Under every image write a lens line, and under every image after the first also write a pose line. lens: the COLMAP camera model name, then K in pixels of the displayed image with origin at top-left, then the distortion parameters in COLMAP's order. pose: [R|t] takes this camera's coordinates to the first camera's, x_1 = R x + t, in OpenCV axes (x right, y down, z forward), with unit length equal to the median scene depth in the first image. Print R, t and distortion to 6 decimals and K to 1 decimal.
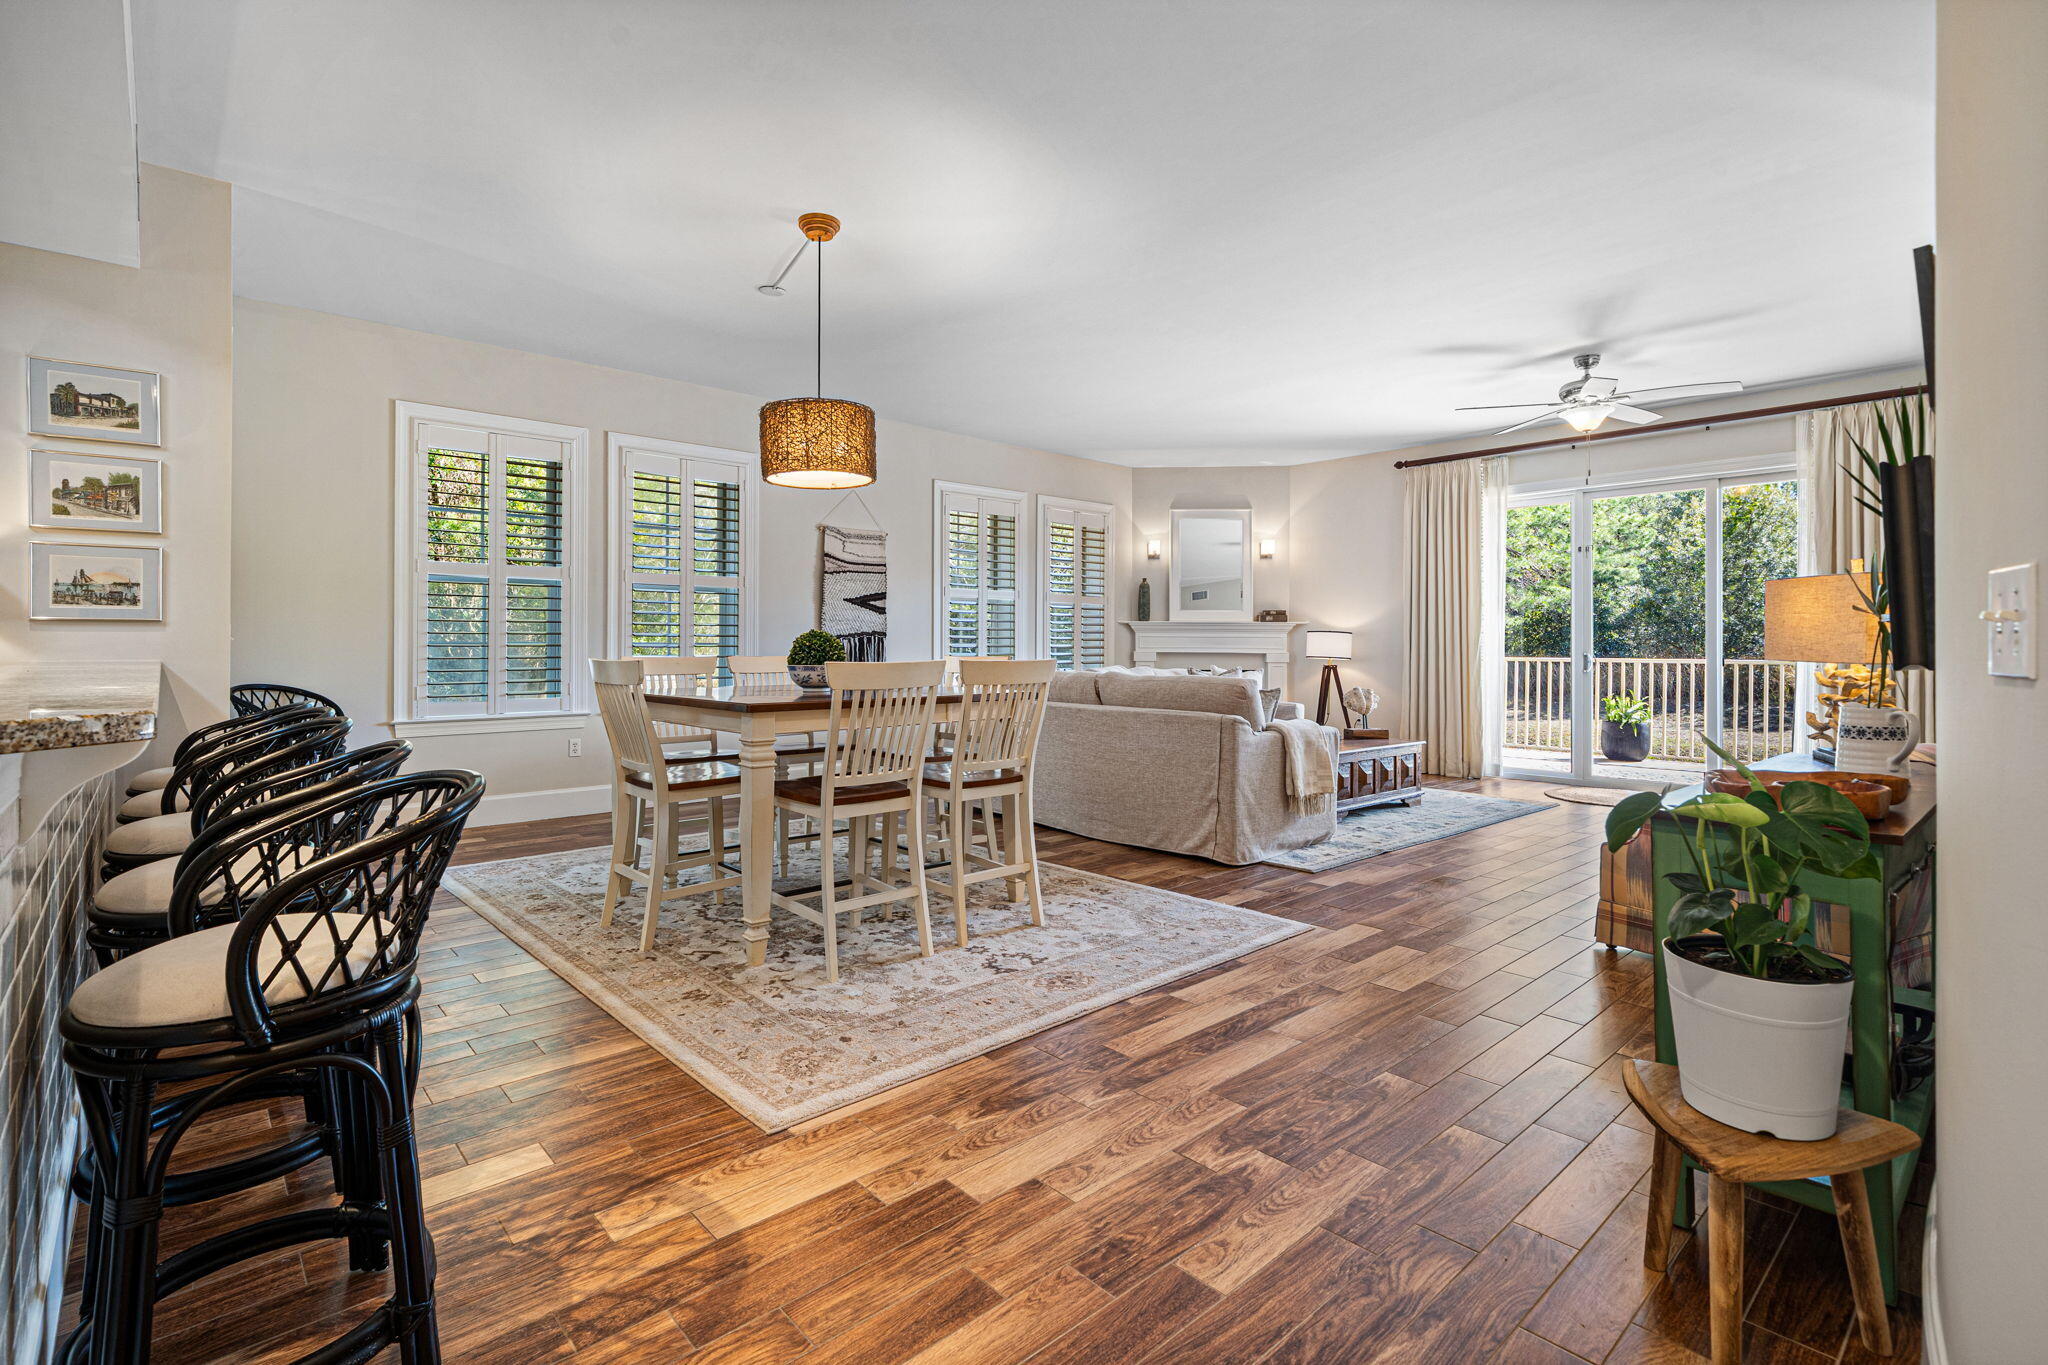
lens RADIAL K [[954.5, 0, 1001.1], [0, 954.5, 635.3], [0, 0, 1]] dist [0.000134, -0.000071]
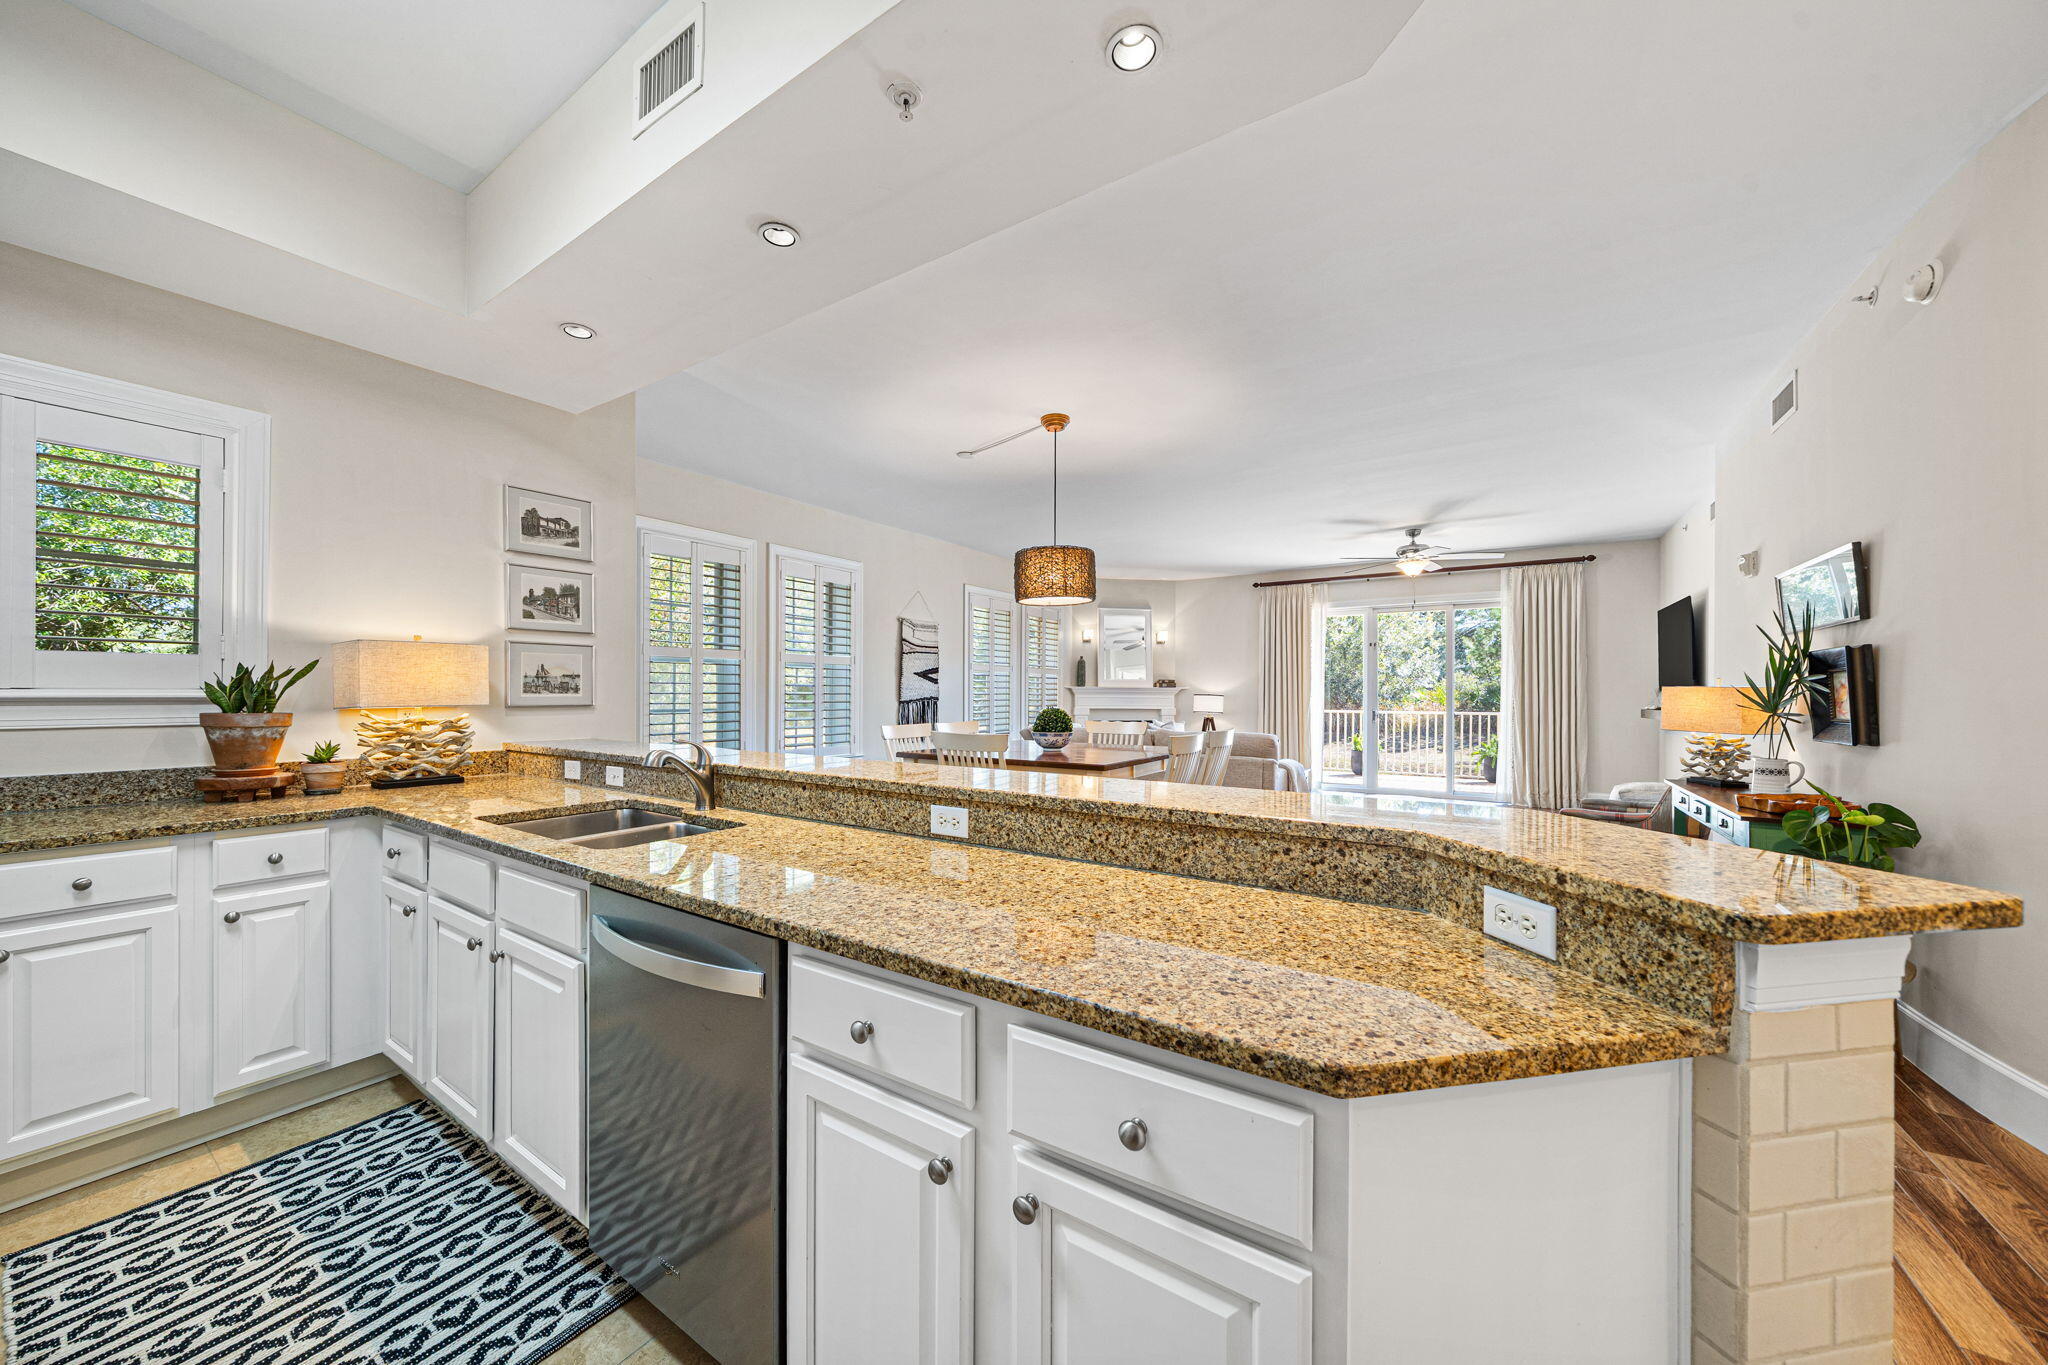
lens RADIAL K [[724.7, 0, 1006.1], [0, 724.7, 689.4], [0, 0, 1]] dist [-0.008783, -0.000002]
pose [[0.967995, 0.001103, 0.250969, -0.289531], [-0.002241, 0.999988, 0.004249, -0.019501], [-0.250961, -0.004675, 0.967986, -0.012009]]
